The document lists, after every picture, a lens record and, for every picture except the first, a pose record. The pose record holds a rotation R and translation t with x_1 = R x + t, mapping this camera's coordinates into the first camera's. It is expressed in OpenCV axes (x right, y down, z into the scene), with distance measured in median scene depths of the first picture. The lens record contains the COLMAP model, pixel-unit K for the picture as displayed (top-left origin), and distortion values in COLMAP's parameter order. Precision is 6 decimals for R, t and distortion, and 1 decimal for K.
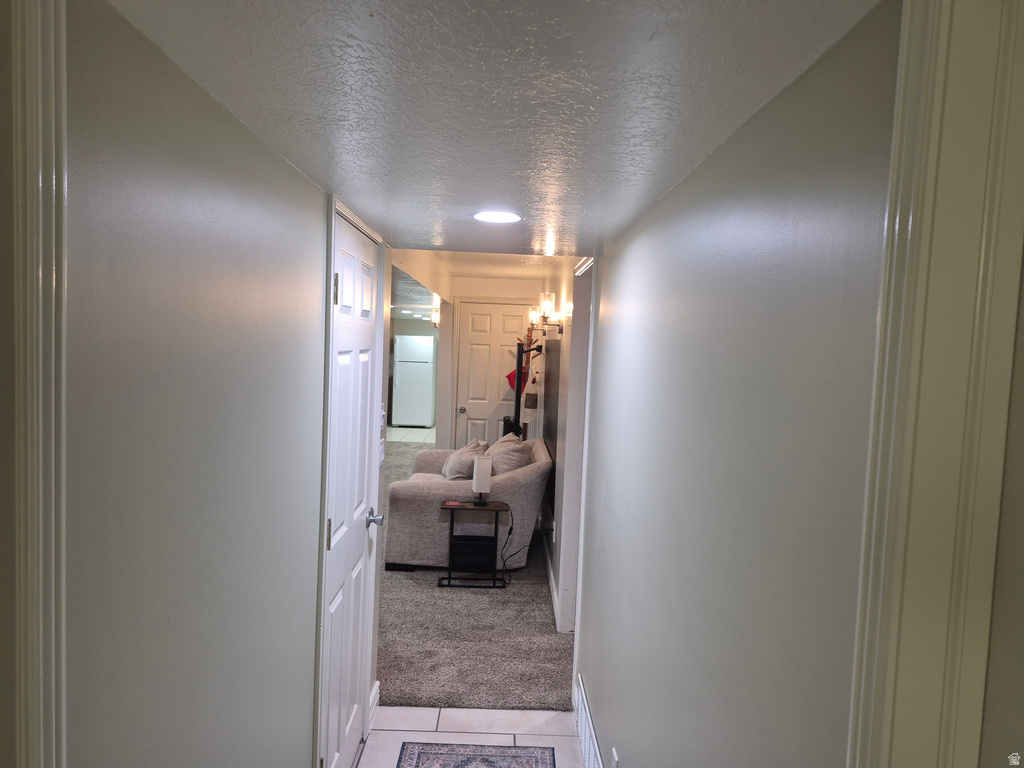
lens RADIAL K [[686.9, 0, 512.0], [0, 686.9, 384.0], [0, 0, 1]] dist [0.001220, 0.000000]
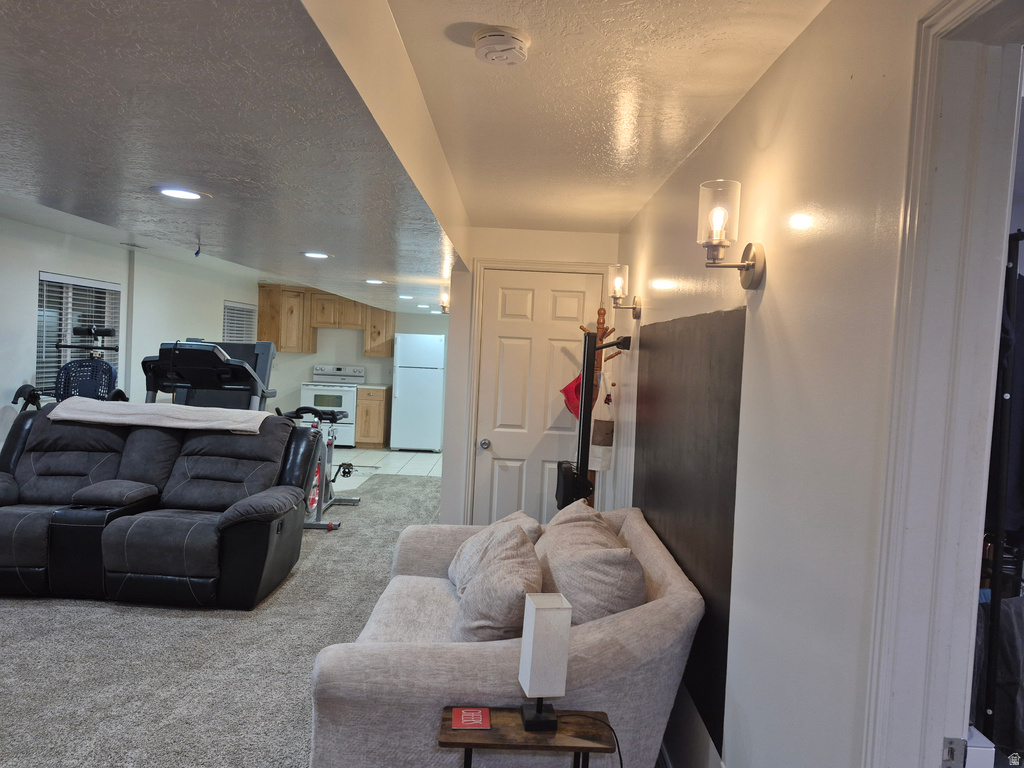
lens RADIAL K [[686.9, 0, 512.0], [0, 686.9, 384.0], [0, 0, 1]] dist [0.001220, 0.000000]
pose [[0.999700, 0.010506, -0.022114, -0.037584], [-0.010790, 0.999860, -0.012770, -0.008816], [0.021977, 0.013005, 0.999674, 0.410738]]
